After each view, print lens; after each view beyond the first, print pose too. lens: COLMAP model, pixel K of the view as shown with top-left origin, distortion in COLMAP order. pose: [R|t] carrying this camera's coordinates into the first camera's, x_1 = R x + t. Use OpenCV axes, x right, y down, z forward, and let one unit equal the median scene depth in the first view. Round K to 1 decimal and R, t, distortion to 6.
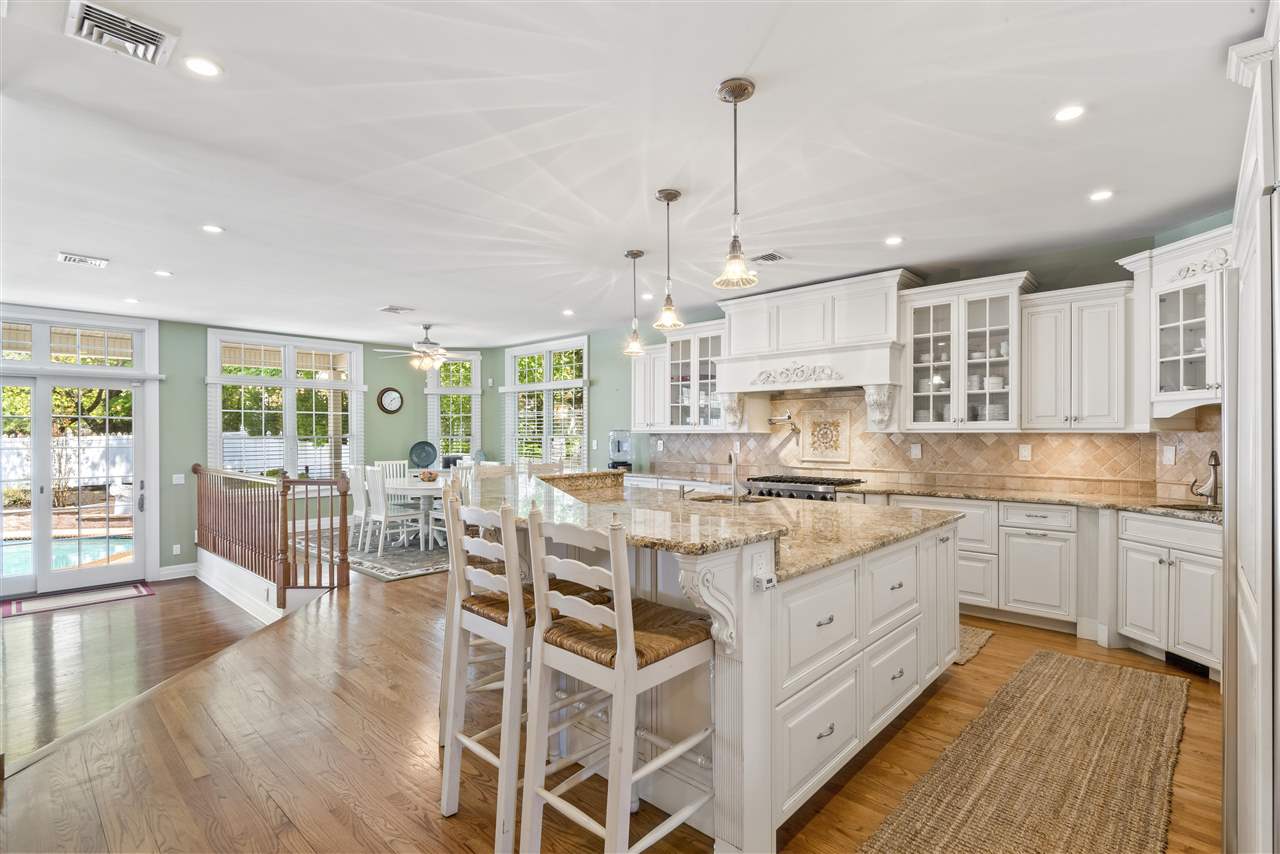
lens RADIAL K [[598.3, 0, 639.7], [0, 598.3, 433.3], [0, 0, 1]] dist [0.005951, 0.000281]
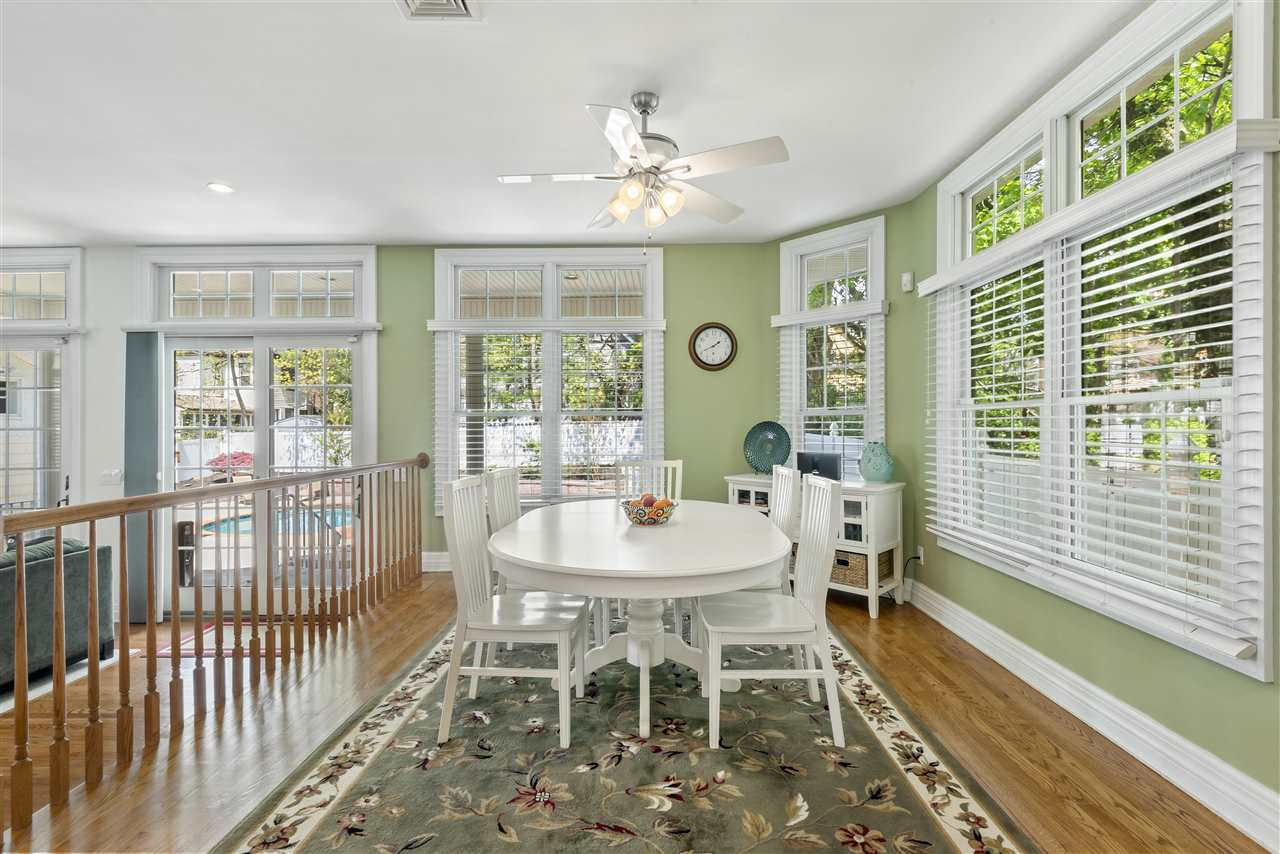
lens RADIAL K [[588.1, 0, 636.4], [0, 588.1, 427.1], [0, 0, 1]] dist [0.026885, -0.007364]
pose [[0.674190, -0.001974, -0.738556, -0.086644], [0.003033, 0.999995, 0.000095, 0.022615], [0.738552, -0.002304, 0.674193, 0.731135]]
